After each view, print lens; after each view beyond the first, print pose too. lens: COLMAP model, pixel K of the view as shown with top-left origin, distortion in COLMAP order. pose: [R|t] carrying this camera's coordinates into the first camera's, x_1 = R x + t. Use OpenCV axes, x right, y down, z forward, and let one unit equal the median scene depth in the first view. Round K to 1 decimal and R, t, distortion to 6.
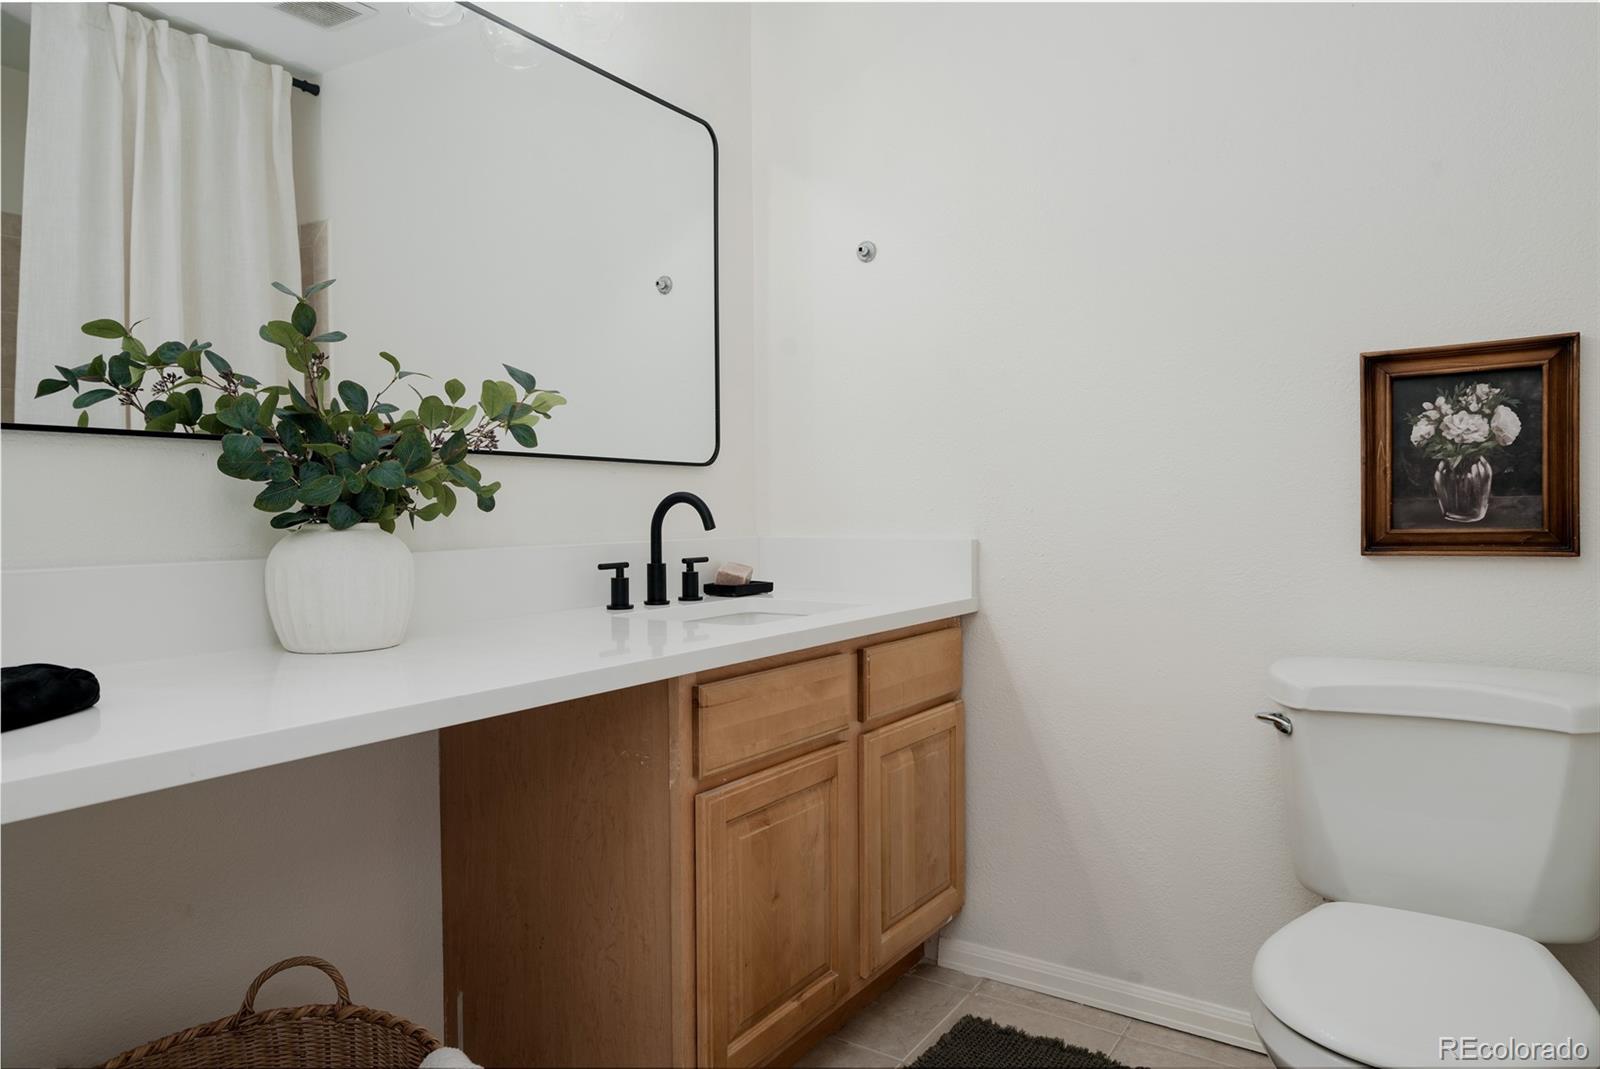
lens RADIAL K [[989.0, 0, 796.4], [0, 989.0, 521.9], [0, 0, 1]] dist [0.011204, -0.000448]
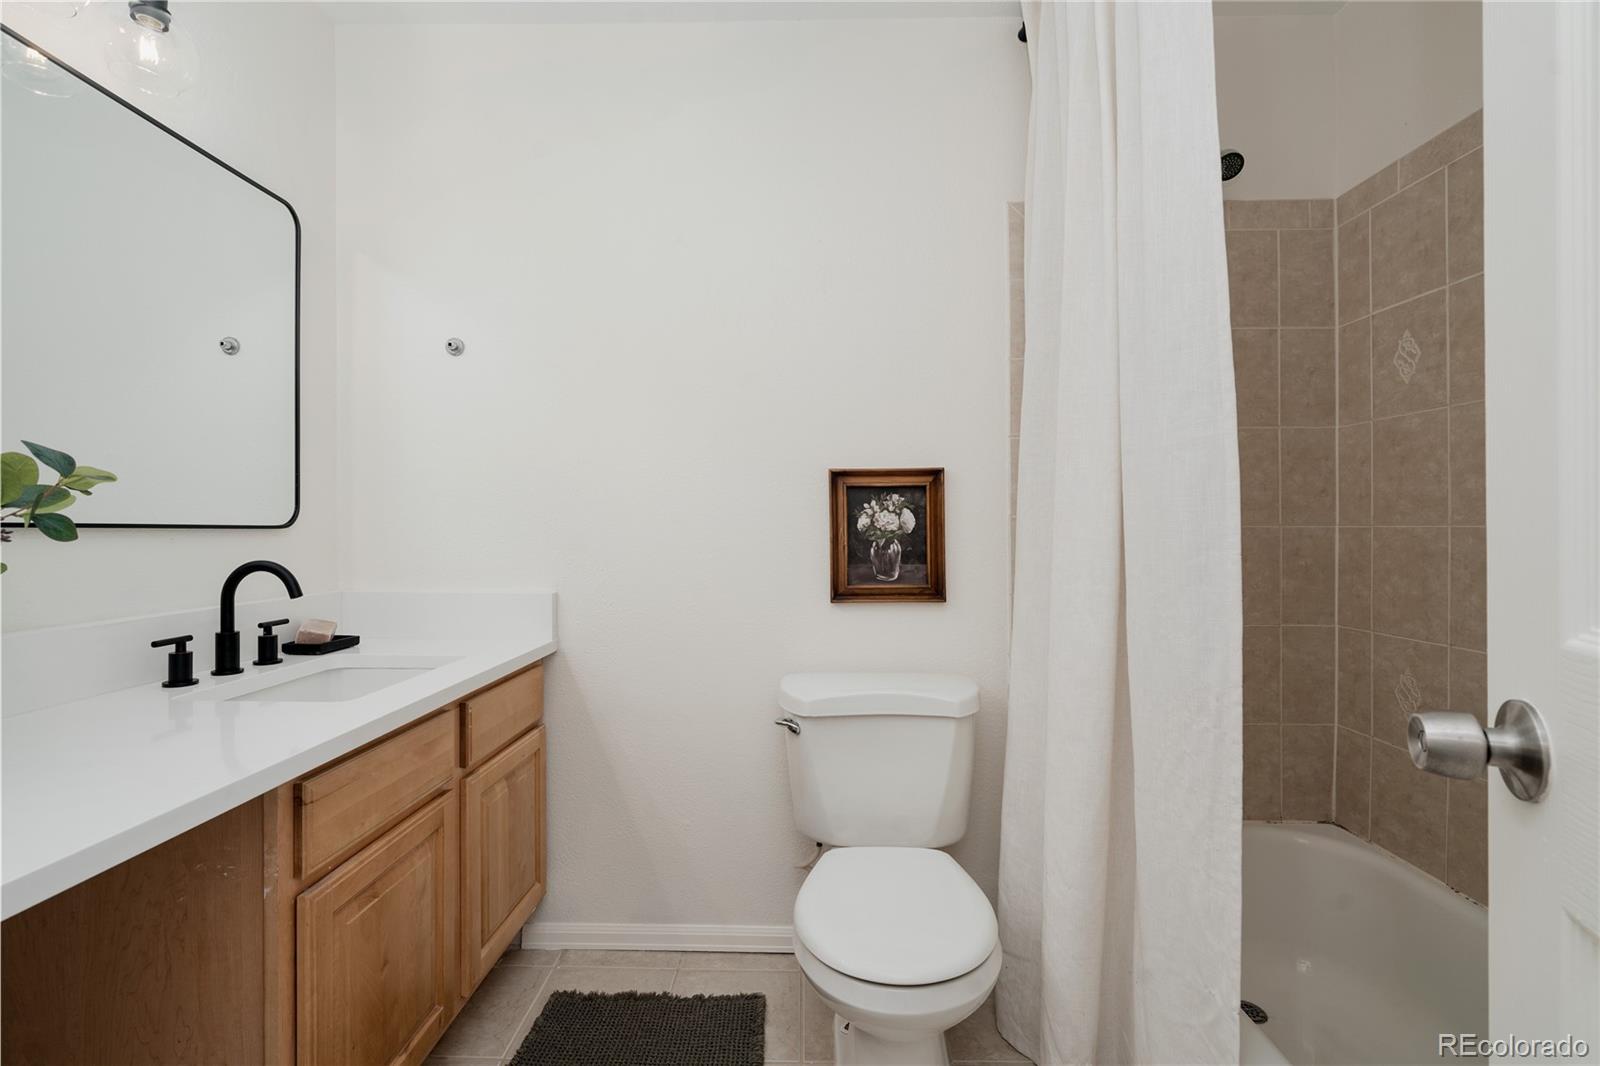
lens RADIAL K [[701.1, 0, 790.0], [0, 701.1, 525.1], [0, 0, 1]] dist [-0.003671, 0.002892]
pose [[0.843075, 0.007192, 0.537748, -0.055797], [0.004131, 0.999794, -0.019848, -0.061763], [-0.537781, 0.018955, 0.842872, 0.128696]]
